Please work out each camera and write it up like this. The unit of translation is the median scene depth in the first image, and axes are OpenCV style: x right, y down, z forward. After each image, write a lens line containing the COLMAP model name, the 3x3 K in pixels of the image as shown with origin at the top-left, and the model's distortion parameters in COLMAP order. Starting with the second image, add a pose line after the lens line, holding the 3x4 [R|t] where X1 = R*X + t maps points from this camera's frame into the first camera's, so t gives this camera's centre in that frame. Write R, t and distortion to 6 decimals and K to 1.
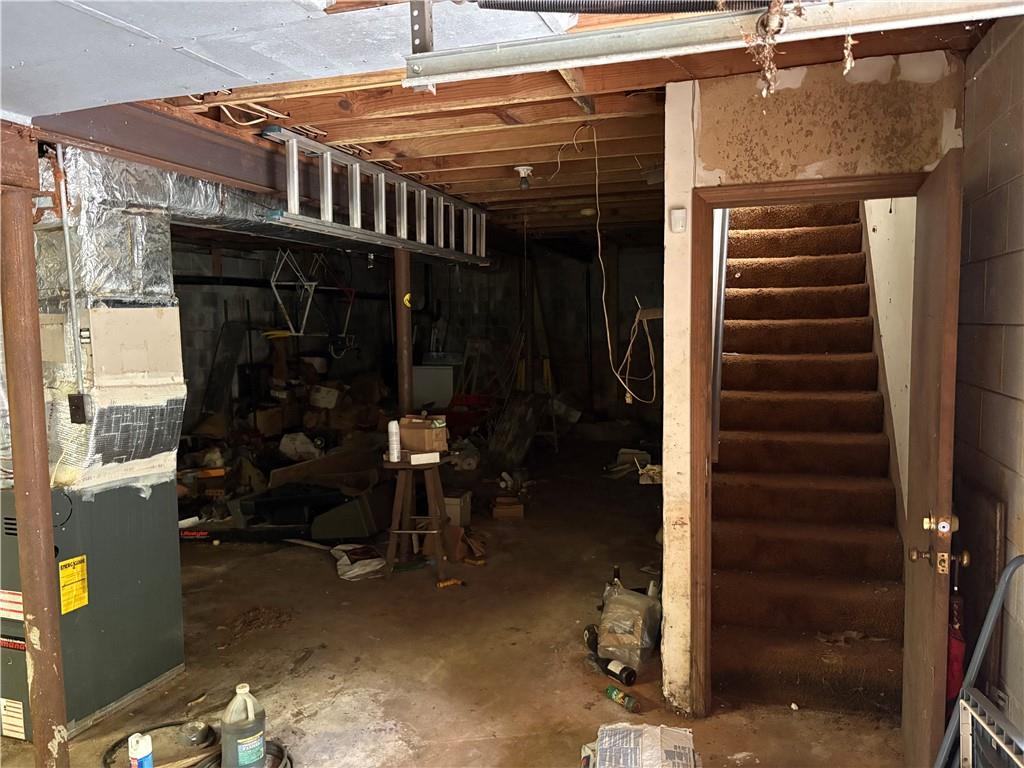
lens RADIAL K [[778.8, 0, 513.0], [0, 778.8, 415.9], [0, 0, 1]] dist [0.012345, -0.017542]
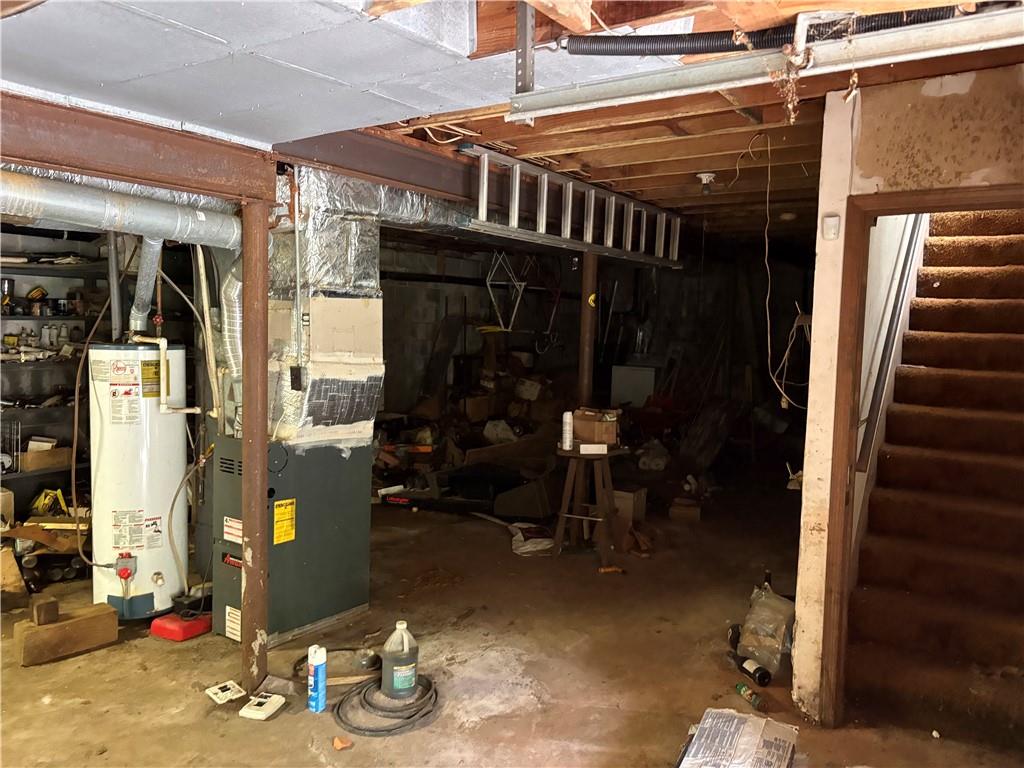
lens RADIAL K [[778.8, 0, 513.0], [0, 778.8, 415.9], [0, 0, 1]] dist [0.012345, -0.017542]
pose [[0.956660, 0.073441, -0.281793, 0.105698], [-0.074242, 0.997209, 0.007849, 0.012963], [0.281583, 0.013412, 0.959443, -0.072024]]
